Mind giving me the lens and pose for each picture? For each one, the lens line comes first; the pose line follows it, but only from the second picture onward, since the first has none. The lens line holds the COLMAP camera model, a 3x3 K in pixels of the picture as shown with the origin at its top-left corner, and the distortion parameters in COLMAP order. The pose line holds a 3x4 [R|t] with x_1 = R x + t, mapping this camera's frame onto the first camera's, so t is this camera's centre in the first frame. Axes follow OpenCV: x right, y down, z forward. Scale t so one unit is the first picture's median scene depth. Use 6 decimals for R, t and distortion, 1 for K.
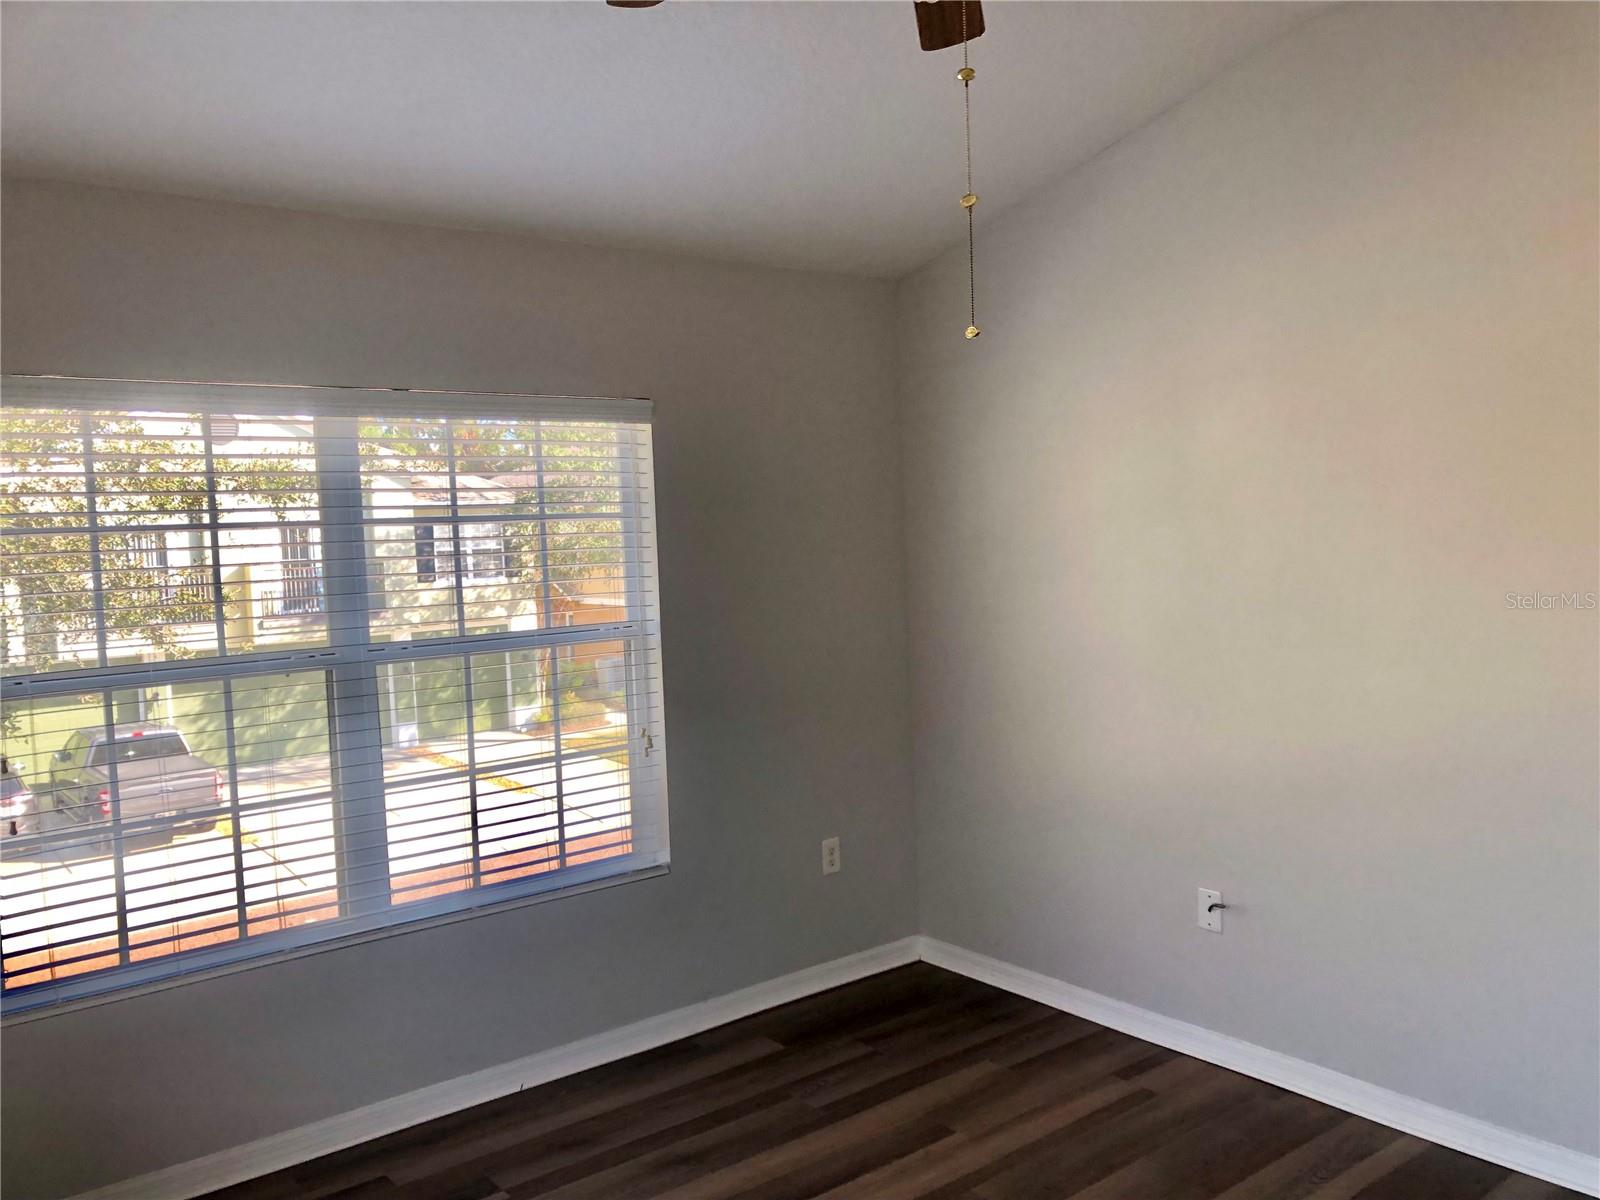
lens RADIAL K [[1275.2, 0, 799.0], [0, 1275.2, 621.7], [0, 0, 1]] dist [0.005317, 0.000476]
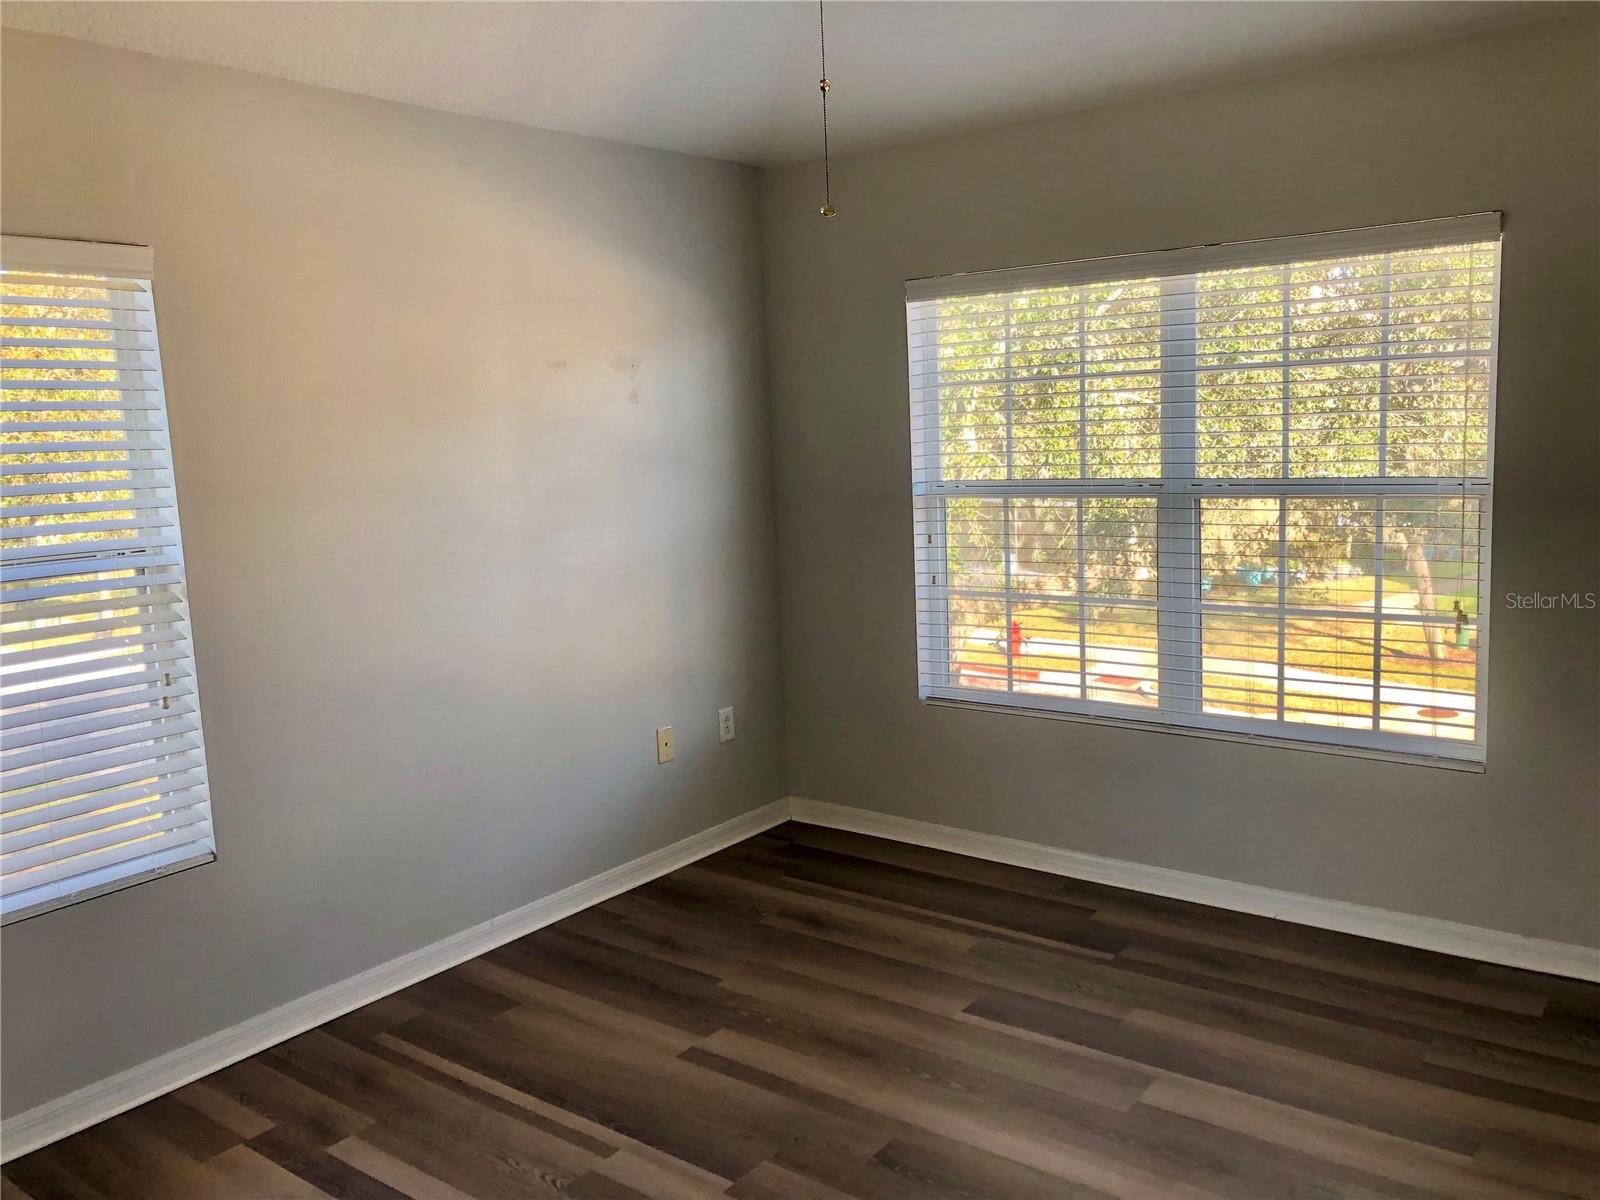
lens RADIAL K [[1298.1, 0, 808.4], [0, 1298.1, 603.3], [0, 0, 1]] dist [0.021760, -0.007496]
pose [[0.247667, 0.168807, -0.954026, 0.692526], [-0.034236, 0.985614, 0.165509, -0.052745], [0.968240, -0.008329, 0.249883, 0.383110]]
